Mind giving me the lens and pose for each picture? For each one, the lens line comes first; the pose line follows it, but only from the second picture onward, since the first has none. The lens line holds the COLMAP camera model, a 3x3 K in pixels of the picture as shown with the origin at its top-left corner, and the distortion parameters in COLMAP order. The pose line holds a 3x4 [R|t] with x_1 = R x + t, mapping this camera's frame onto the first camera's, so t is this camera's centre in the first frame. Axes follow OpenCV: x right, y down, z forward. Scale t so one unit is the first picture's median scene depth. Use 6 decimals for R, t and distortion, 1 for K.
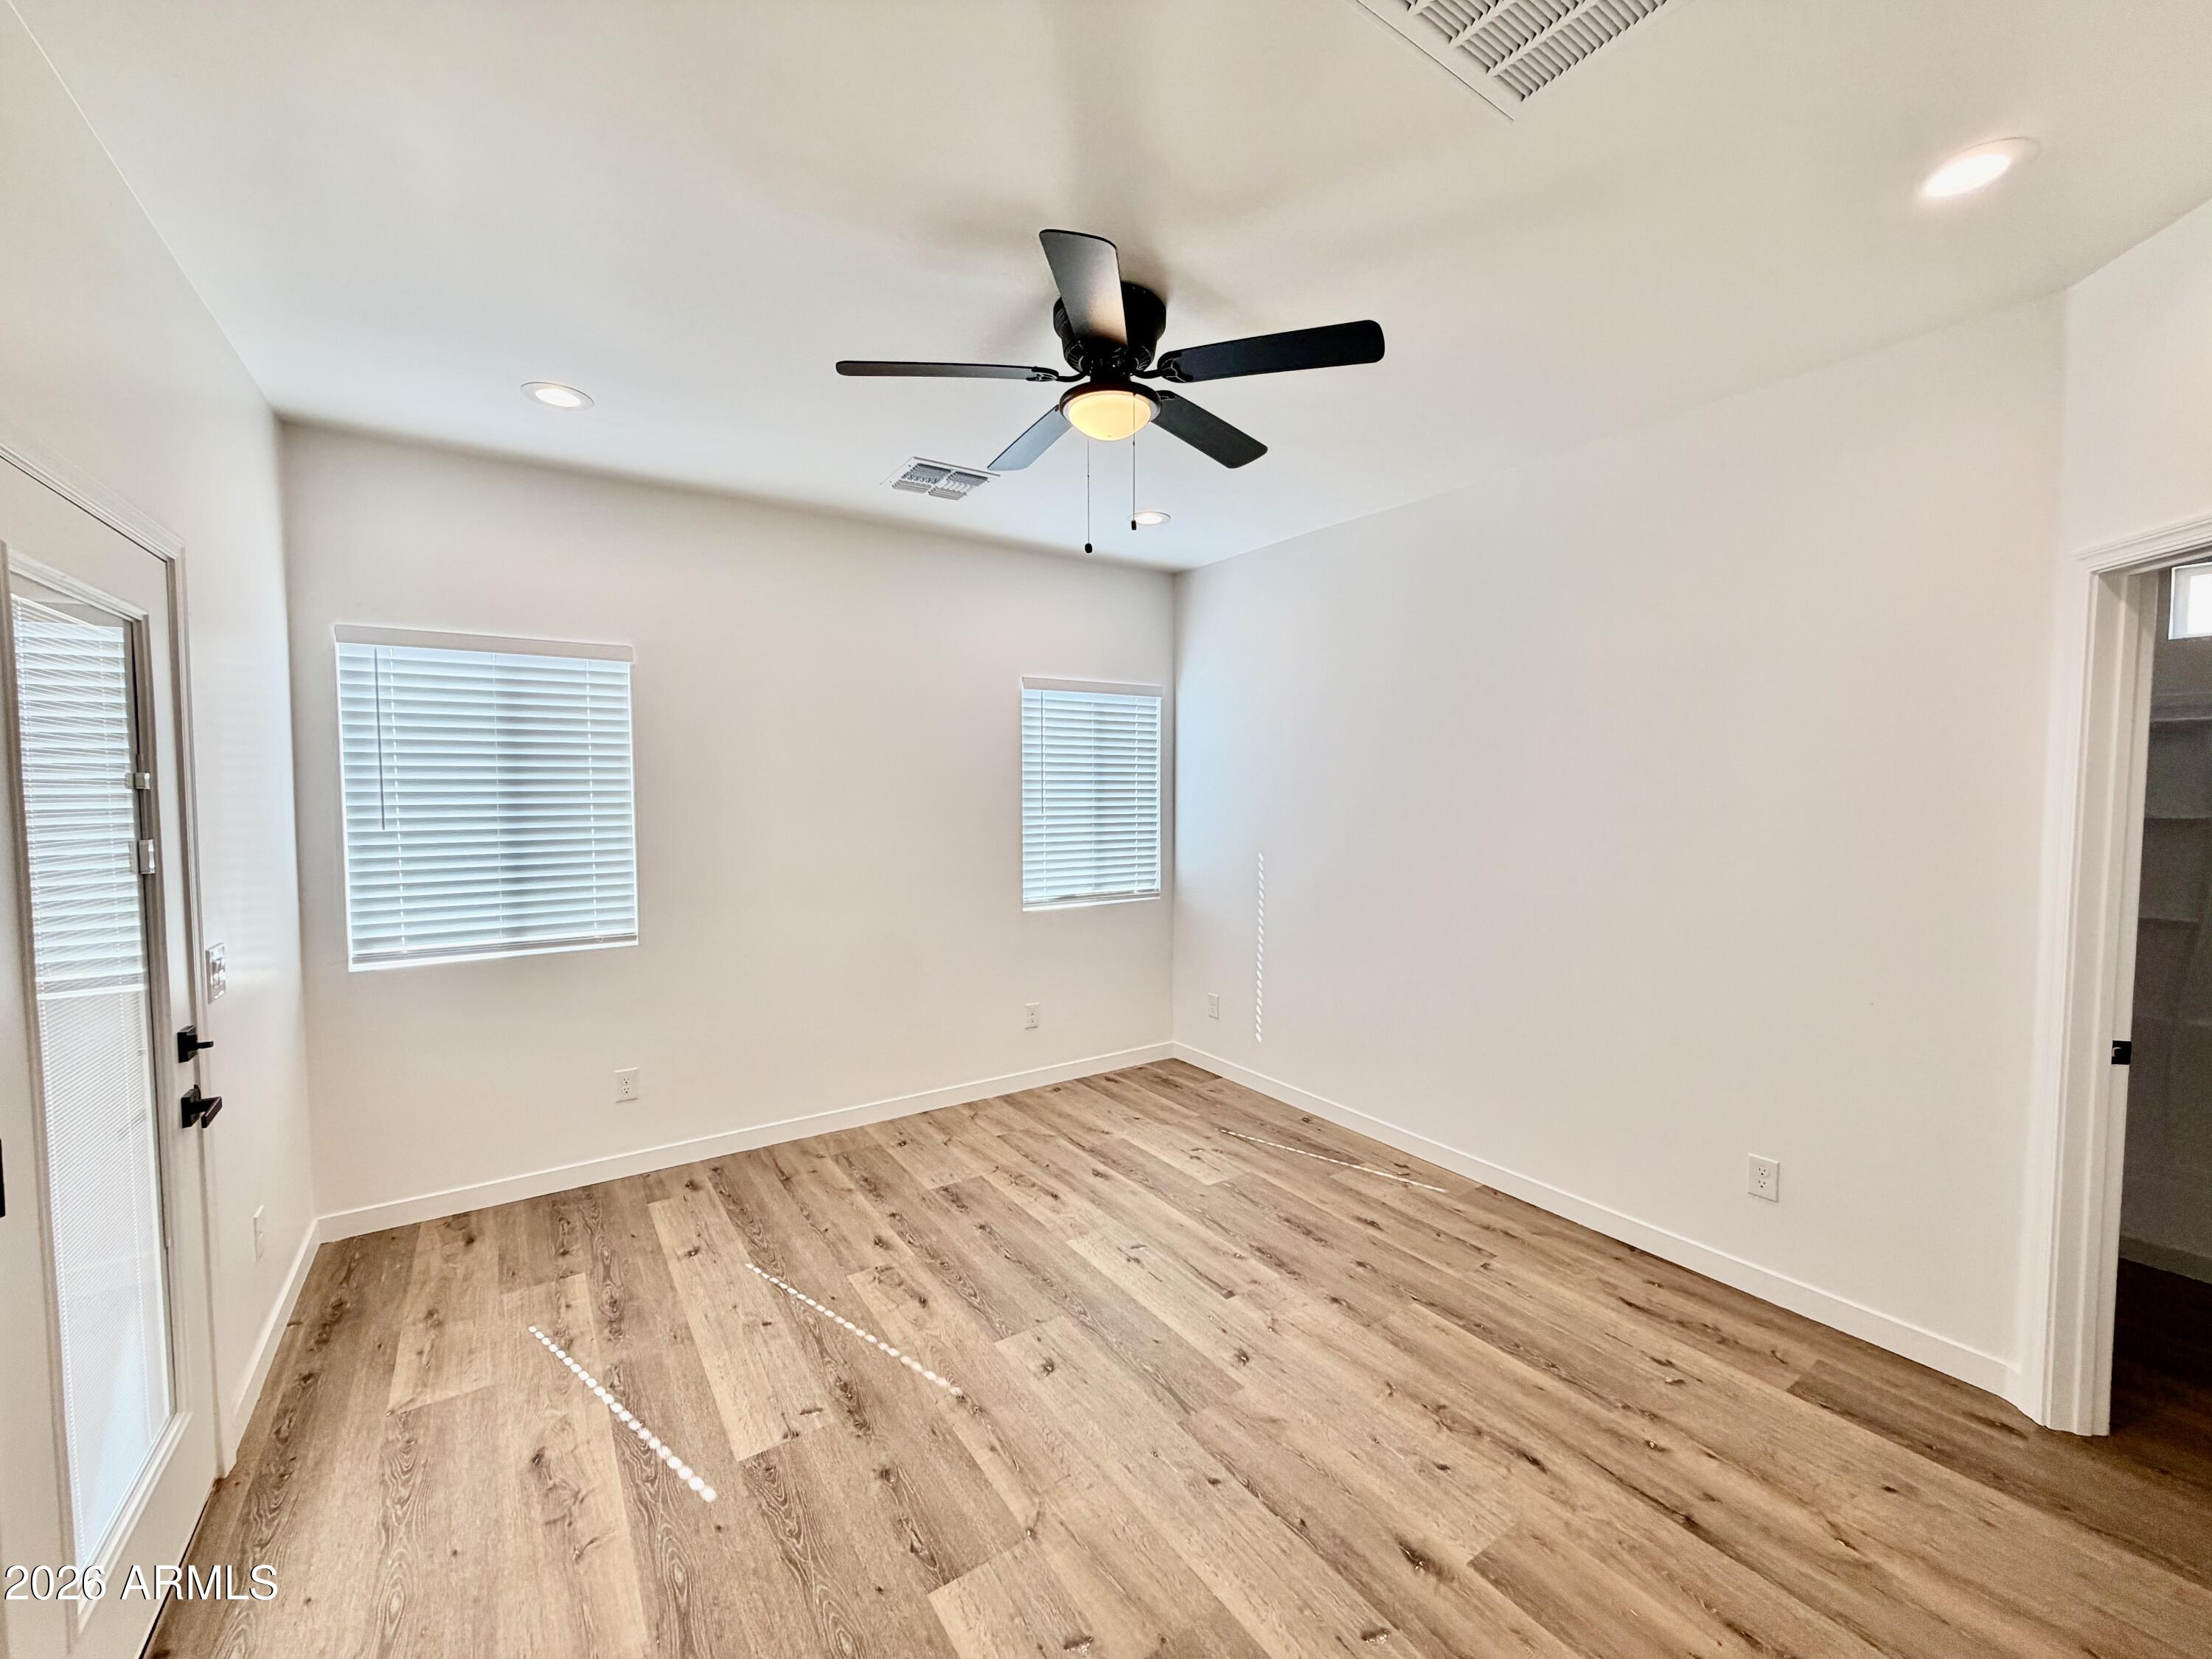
lens RADIAL K [[887.4, 0, 1102.3], [0, 887.4, 827.6], [0, 0, 1]] dist [0.001320, 0.000160]
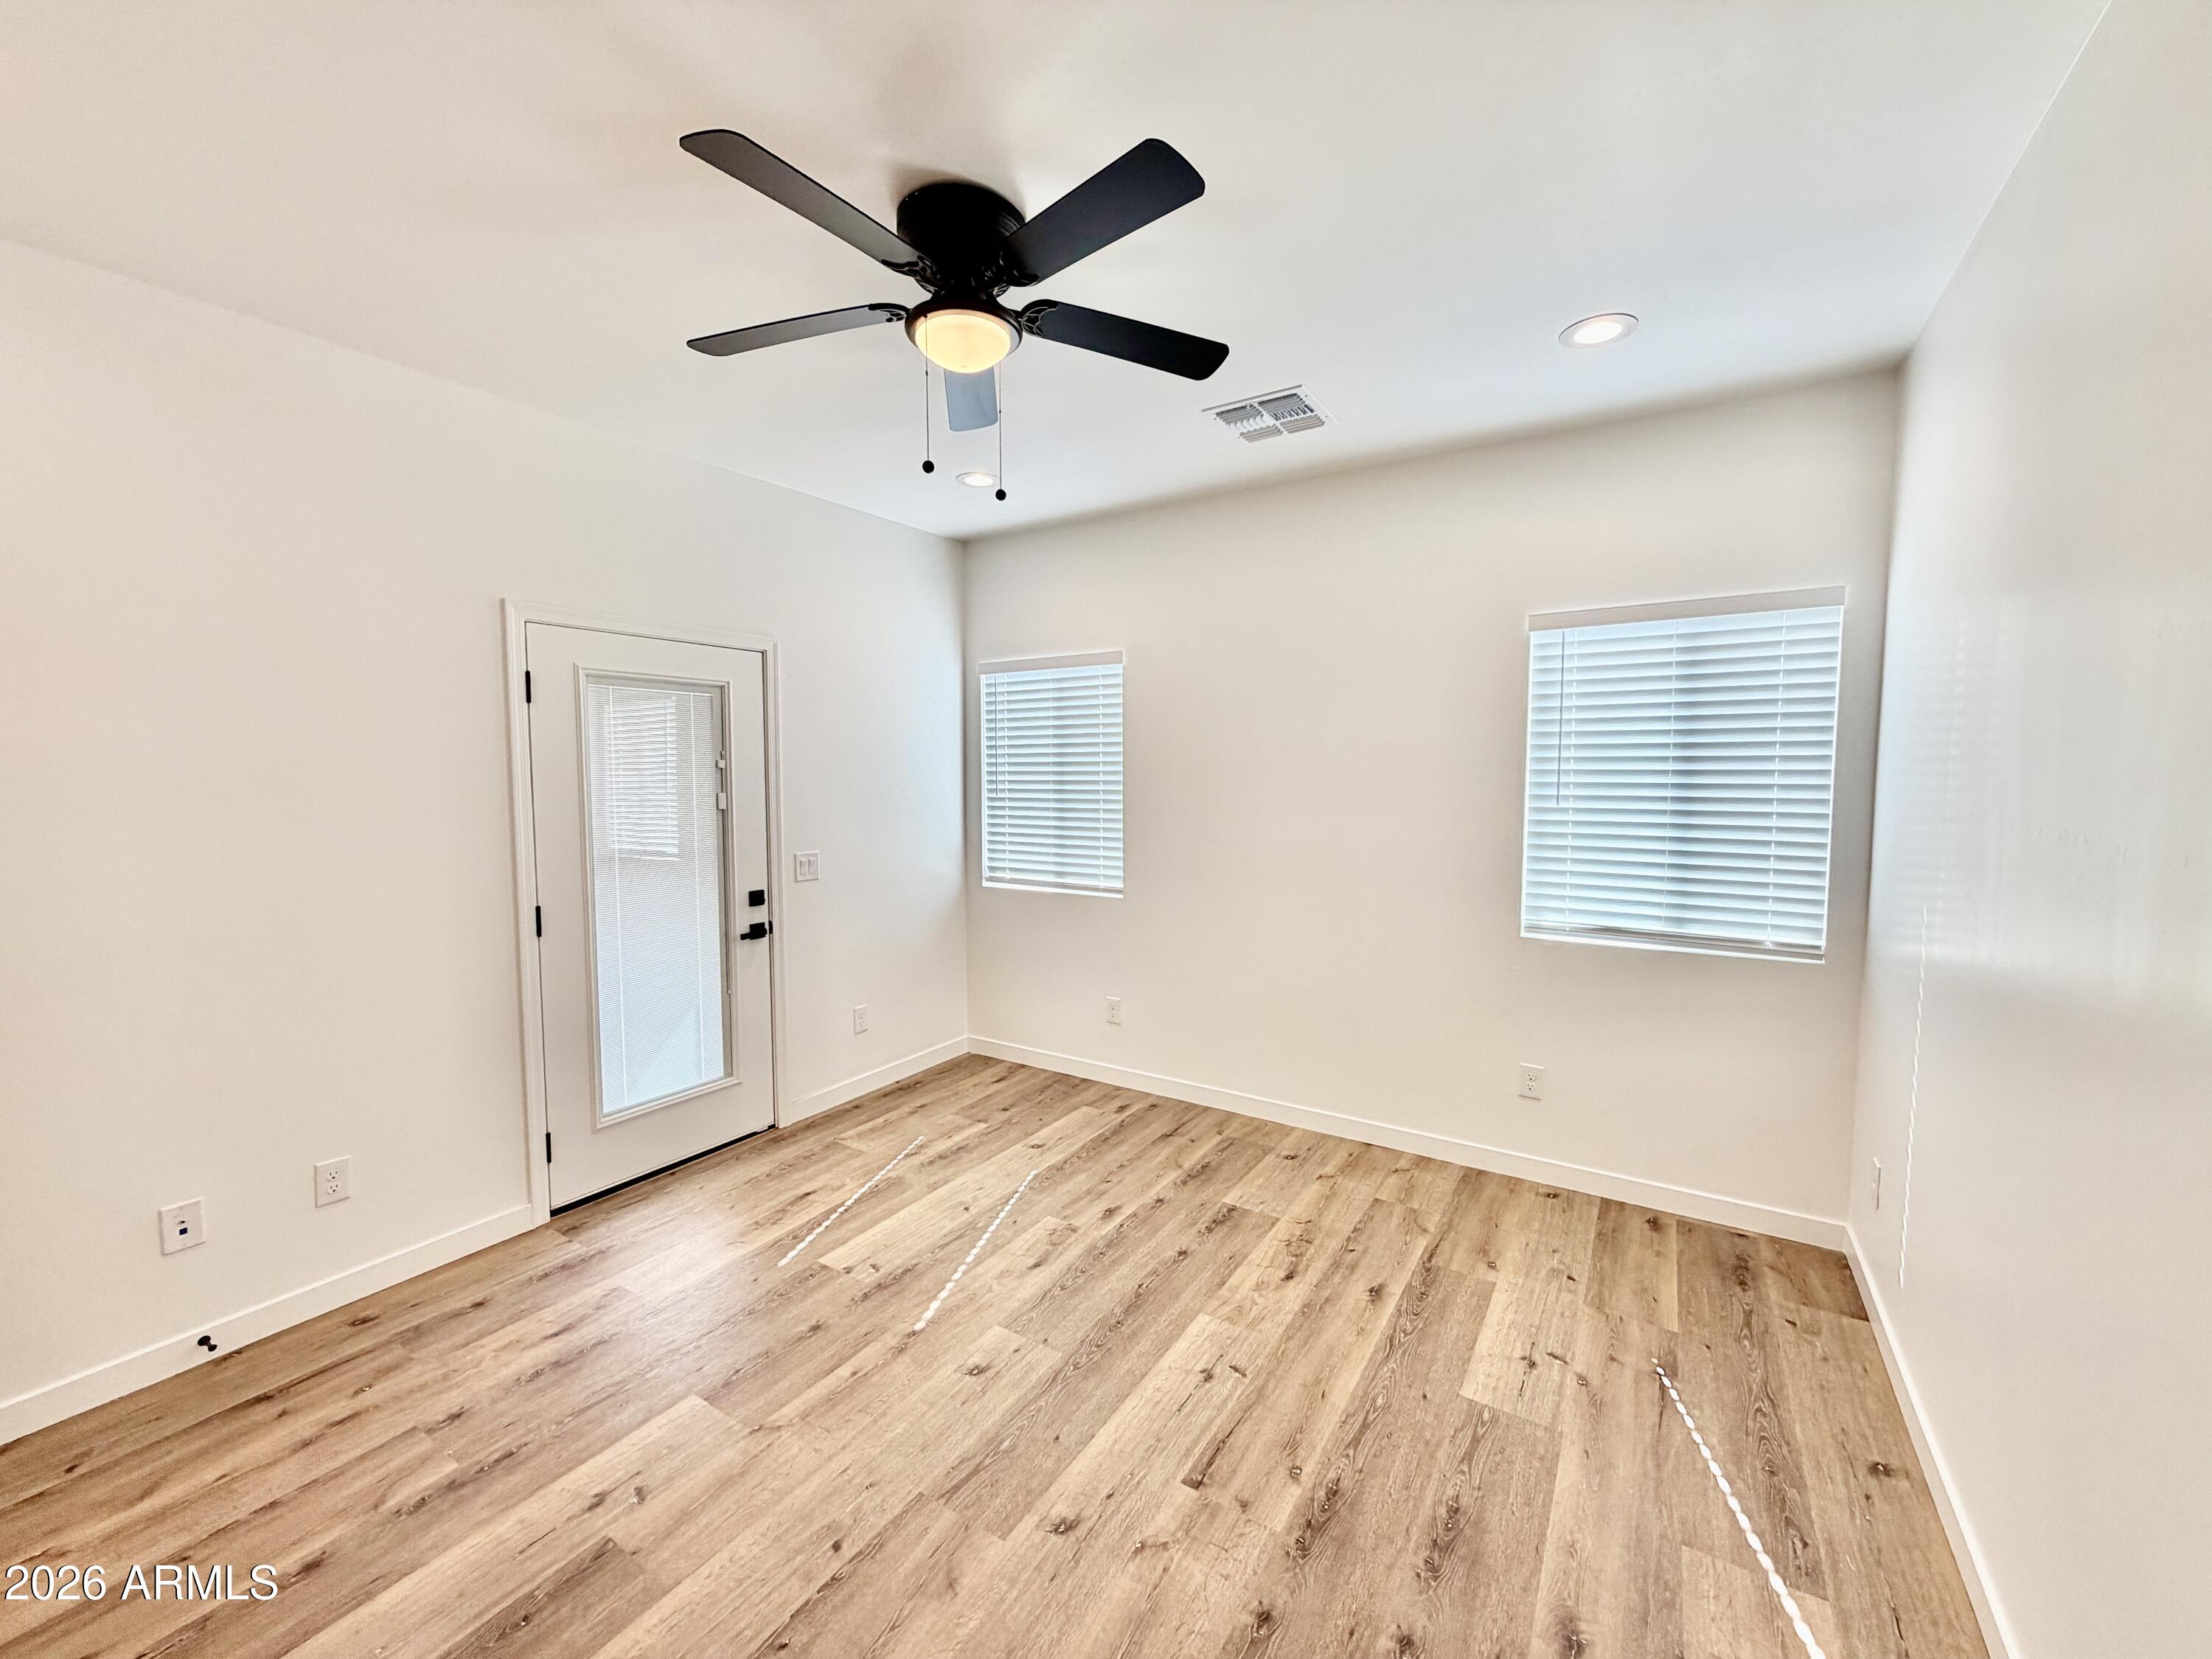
lens RADIAL K [[887.4, 0, 1102.3], [0, 887.4, 827.6], [0, 0, 1]] dist [0.001320, 0.000160]
pose [[0.388806, 0.061421, -0.919270, 0.609842], [-0.042039, 0.997919, 0.048895, -0.023319], [0.920360, 0.019634, 0.390579, 0.535744]]
